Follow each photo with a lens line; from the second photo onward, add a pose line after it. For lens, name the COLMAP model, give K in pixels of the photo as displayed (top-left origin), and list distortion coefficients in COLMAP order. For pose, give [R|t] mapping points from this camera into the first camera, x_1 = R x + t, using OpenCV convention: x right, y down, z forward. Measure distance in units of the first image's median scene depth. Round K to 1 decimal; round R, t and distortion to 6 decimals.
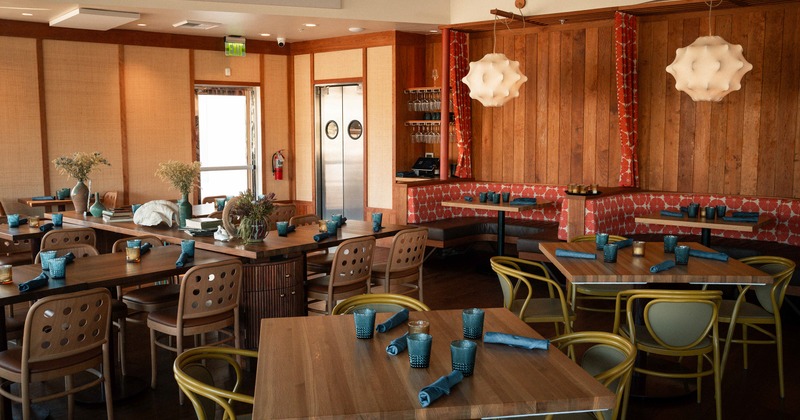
lens RADIAL K [[687.9, 0, 409.3], [0, 687.9, 196.3], [0, 0, 1]] dist [-0.055969, 0.061184]
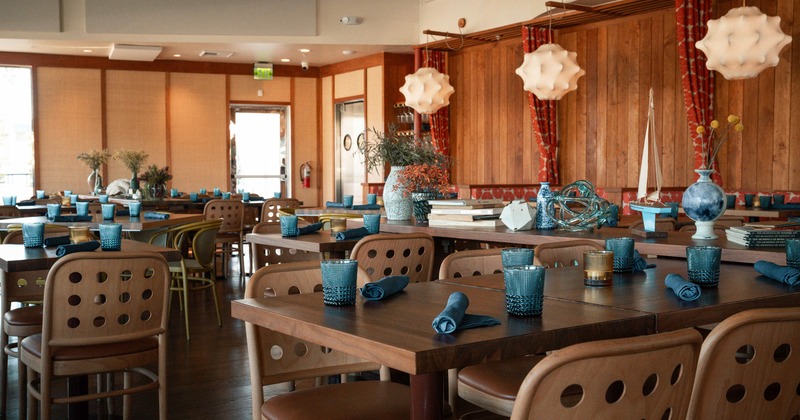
lens RADIAL K [[782.3, 0, 401.0], [0, 782.3, 205.1], [0, 0, 1]] dist [-0.025499, 0.000000]
pose [[0.961509, 0.011739, -0.274522, 0.399521], [-0.025610, 0.998567, -0.046999, 0.077956], [0.273577, 0.052221, 0.960432, -0.241707]]
